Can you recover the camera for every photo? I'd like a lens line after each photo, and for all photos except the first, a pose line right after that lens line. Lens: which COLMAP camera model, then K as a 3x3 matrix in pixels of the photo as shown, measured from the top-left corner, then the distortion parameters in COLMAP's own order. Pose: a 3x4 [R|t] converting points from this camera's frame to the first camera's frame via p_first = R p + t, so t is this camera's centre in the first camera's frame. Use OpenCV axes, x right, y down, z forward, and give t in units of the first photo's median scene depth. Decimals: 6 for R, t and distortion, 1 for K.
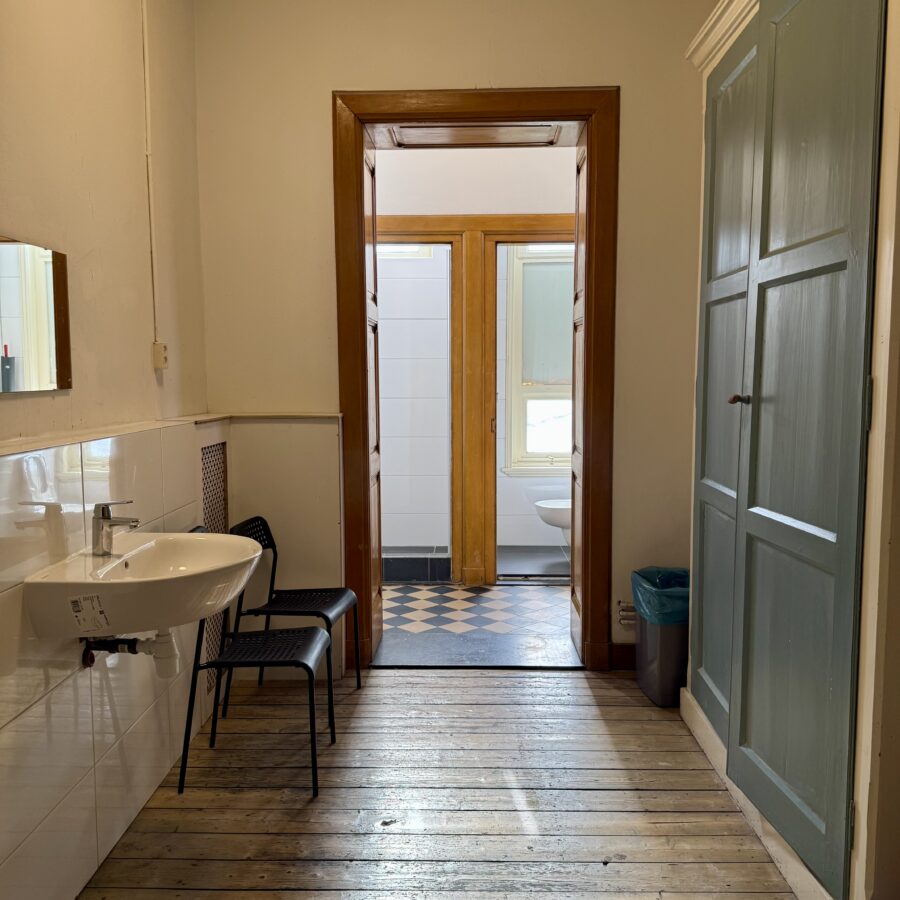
lens RADIAL K [[823.4, 0, 450.0], [0, 823.4, 450.0], [0, 0, 1]] dist [0.123416, -0.230777]
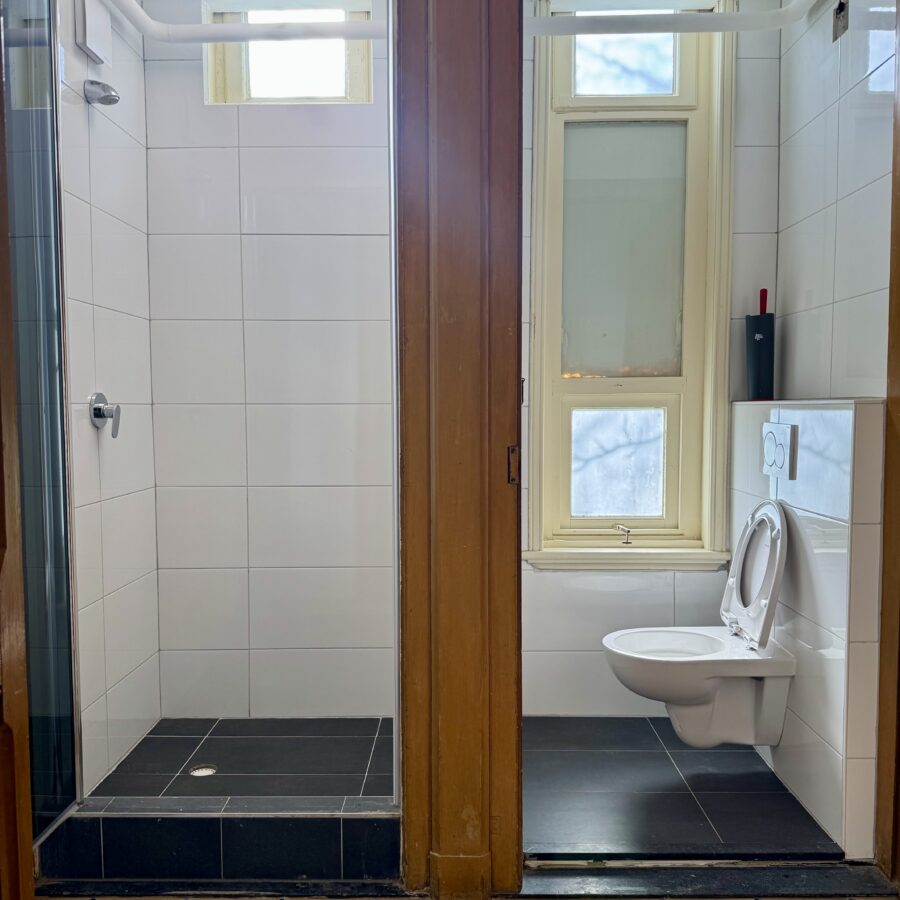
lens RADIAL K [[823.4, 0, 450.0], [0, 823.4, 450.0], [0, 0, 1]] dist [0.123416, -0.230777]
pose [[0.999957, -0.001161, 0.009198, 0.020400], [0.001502, 0.999306, -0.037215, -0.022117], [-0.009148, 0.037227, 0.999265, 0.613633]]
